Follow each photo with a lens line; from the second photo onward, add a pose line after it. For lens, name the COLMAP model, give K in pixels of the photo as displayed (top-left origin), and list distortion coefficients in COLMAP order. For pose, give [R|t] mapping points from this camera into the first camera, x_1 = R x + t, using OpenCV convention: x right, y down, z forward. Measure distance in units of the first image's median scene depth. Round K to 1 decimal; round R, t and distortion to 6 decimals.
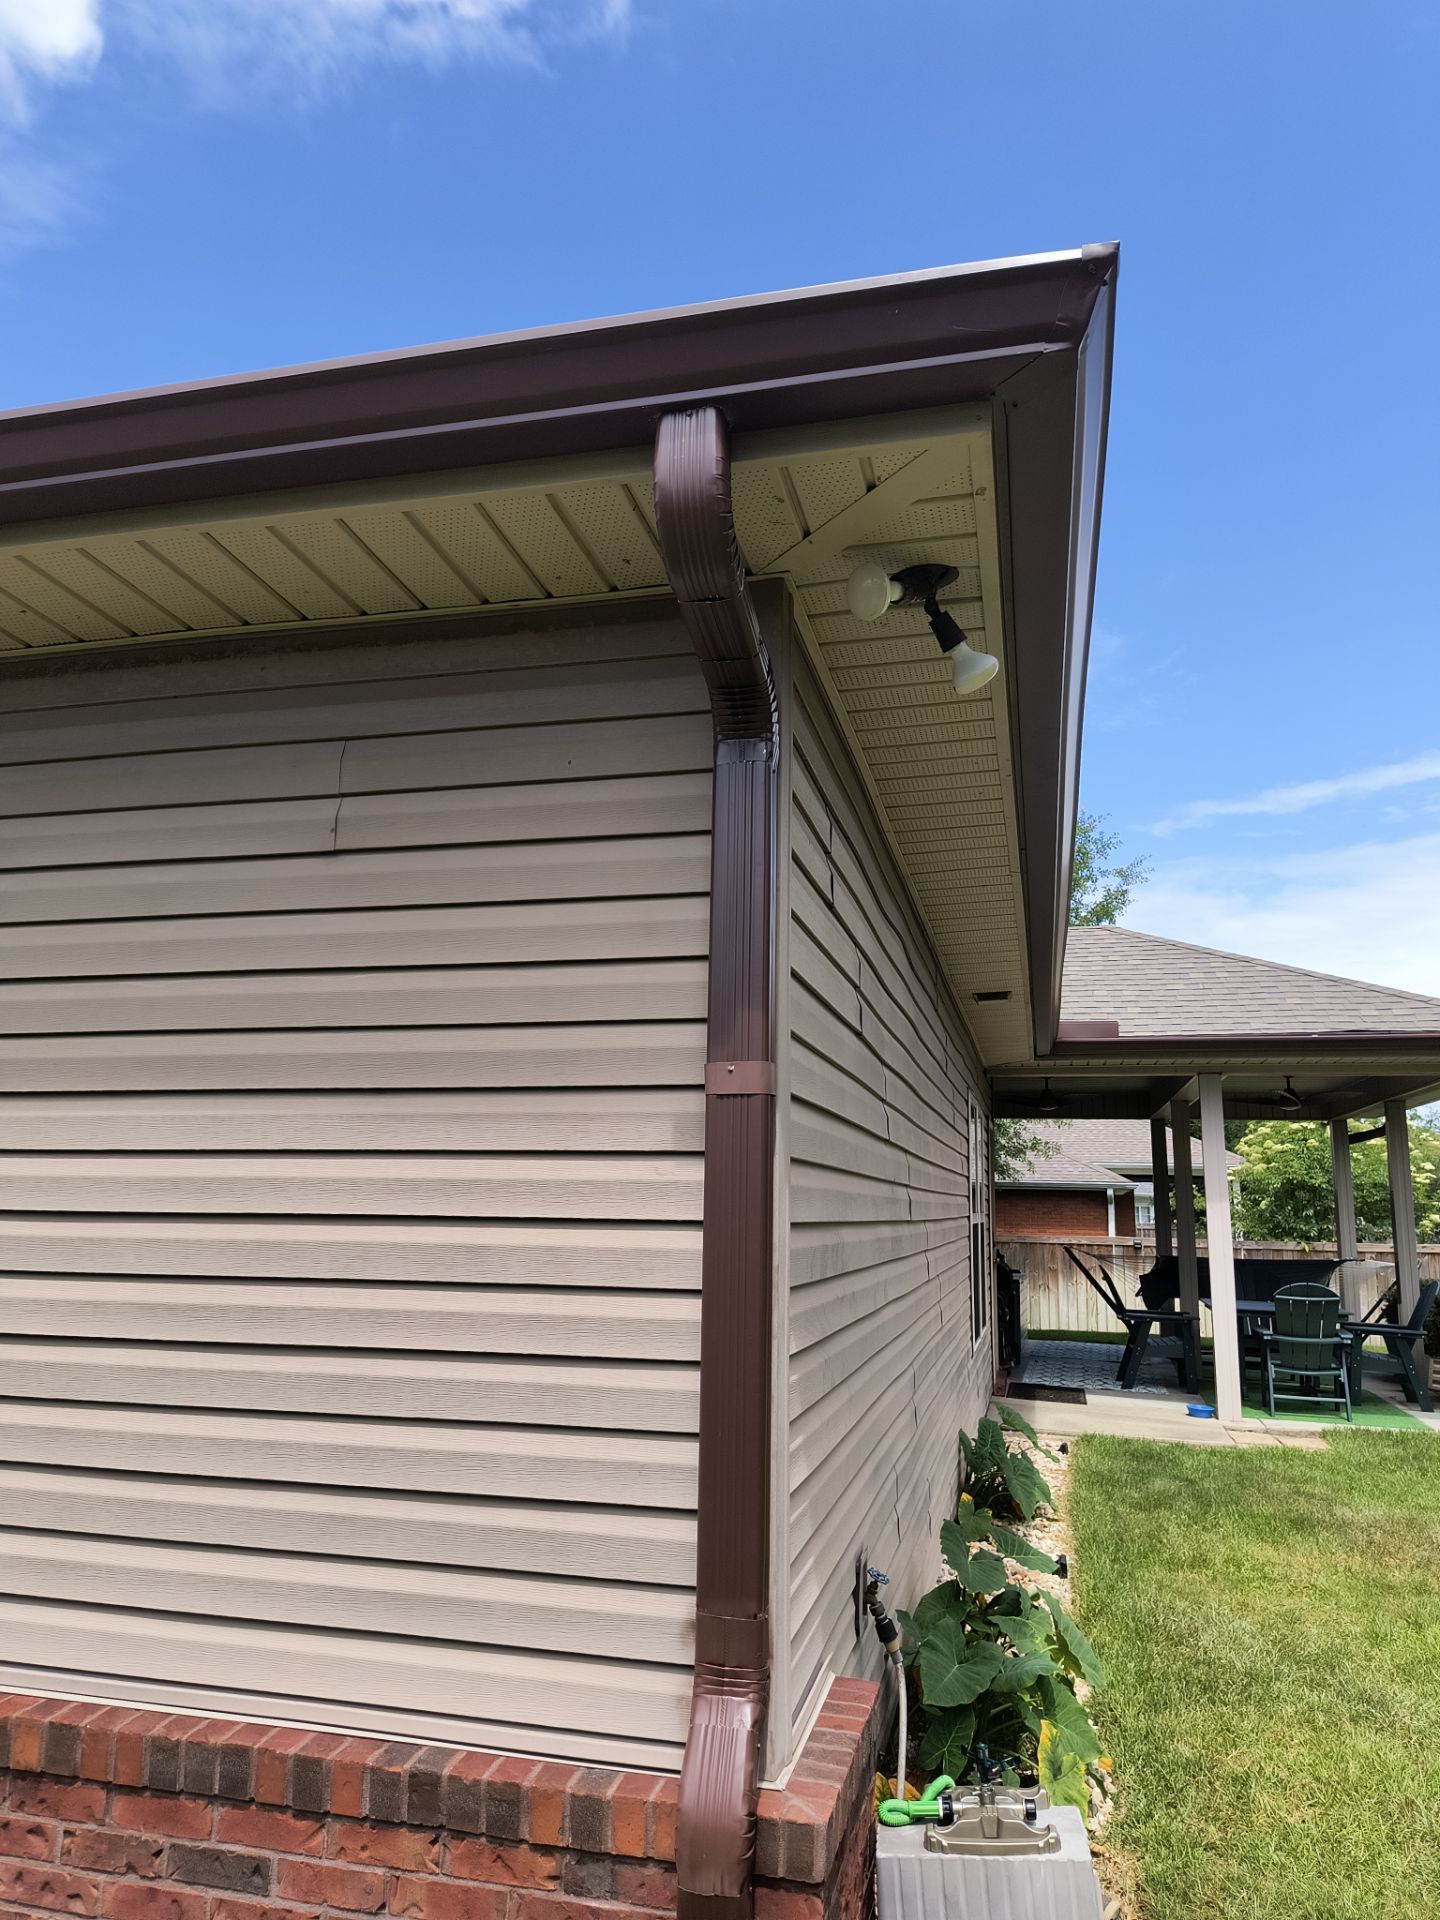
lens RADIAL K [[1324.9, 0, 711.9], [0, 1324.9, 955.5], [0, 0, 1]] dist [0.049162, -0.070293]
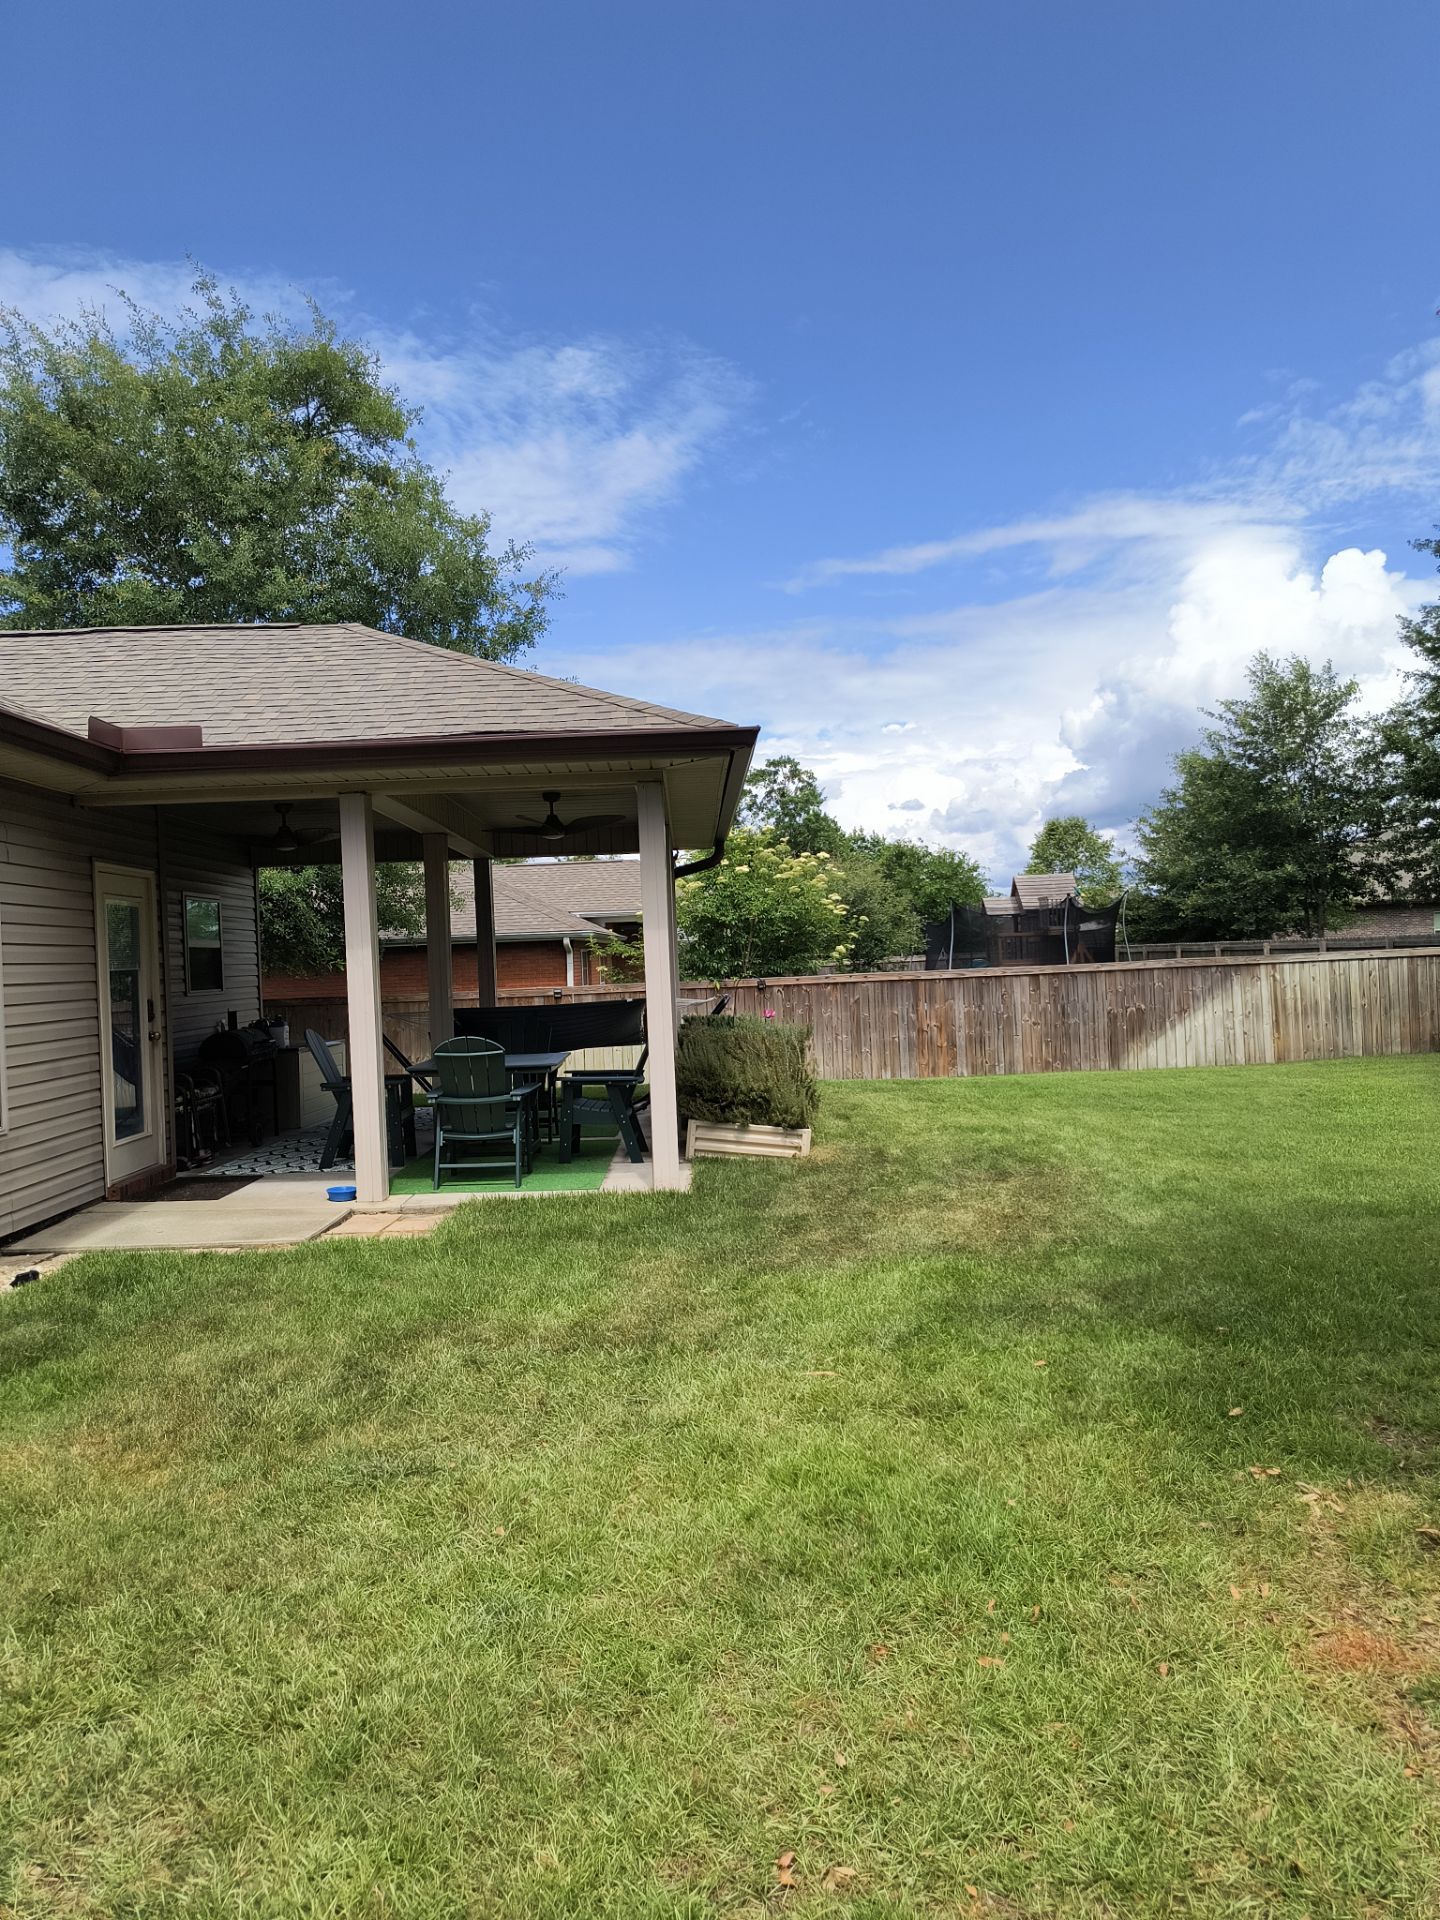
lens RADIAL K [[1302.3, 0, 719.5], [0, 1302.3, 992.1], [0, 0, 1]] dist [0.039266, -0.070281]
pose [[0.964245, -0.062360, 0.257571, 1.010936], [0.007686, 0.978092, 0.208029, 0.115194], [-0.264900, -0.198611, 0.943600, 0.454328]]
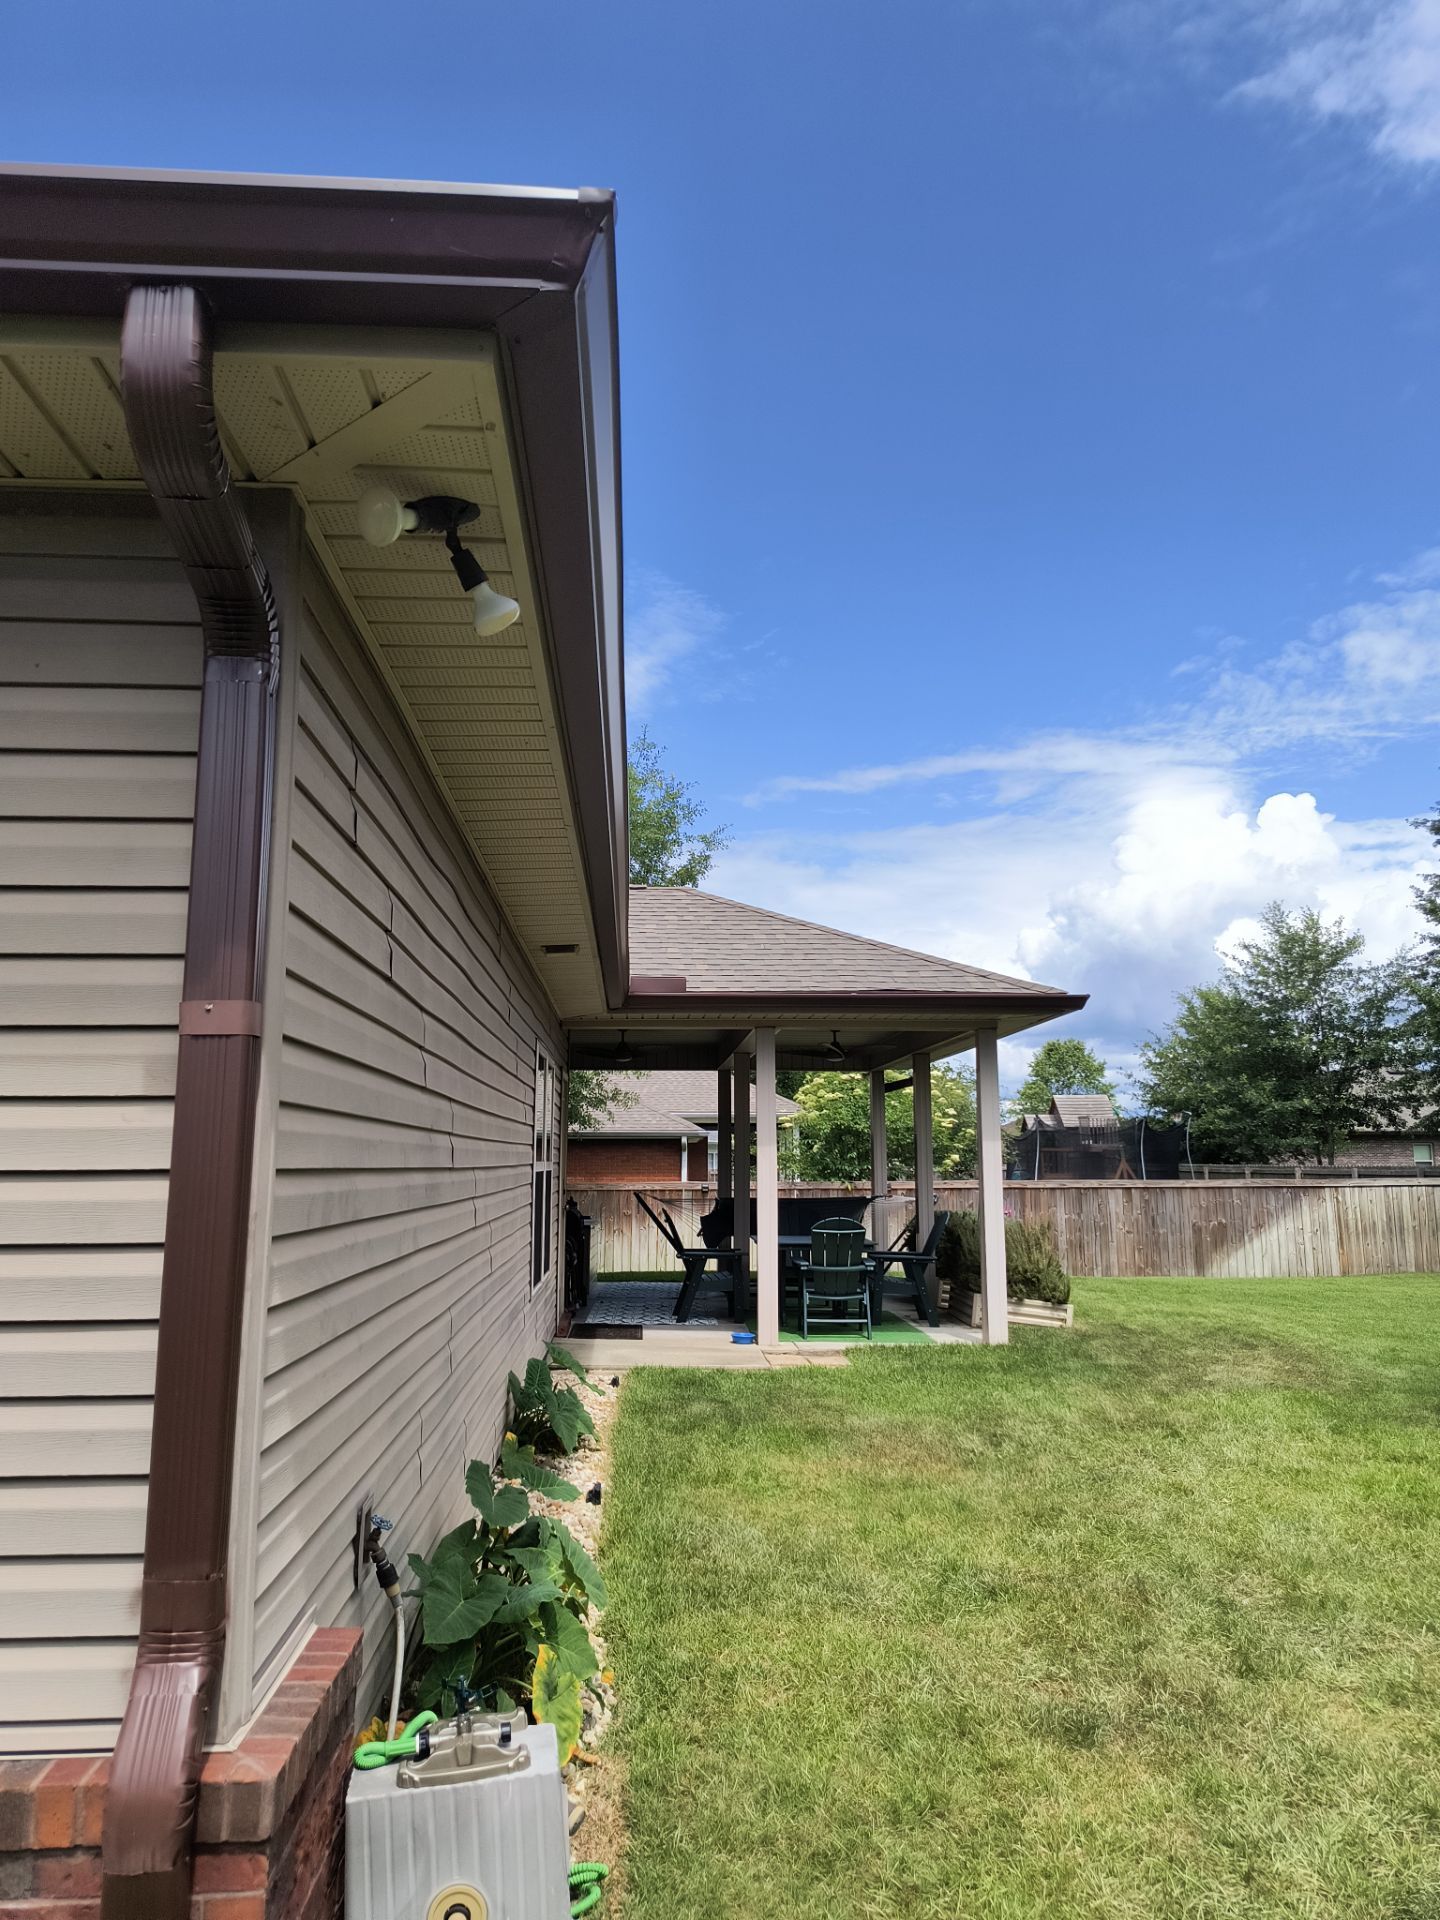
lens RADIAL K [[1315.5, 0, 720.0], [0, 1315.5, 960.0], [0, 0, 1]] dist [0.041891, -0.030574]
pose [[0.952922, 0.026749, 0.302033, 0.043067], [-0.038034, 0.998778, 0.031544, 0.004618], [-0.300820, -0.041547, 0.952775, -0.000543]]
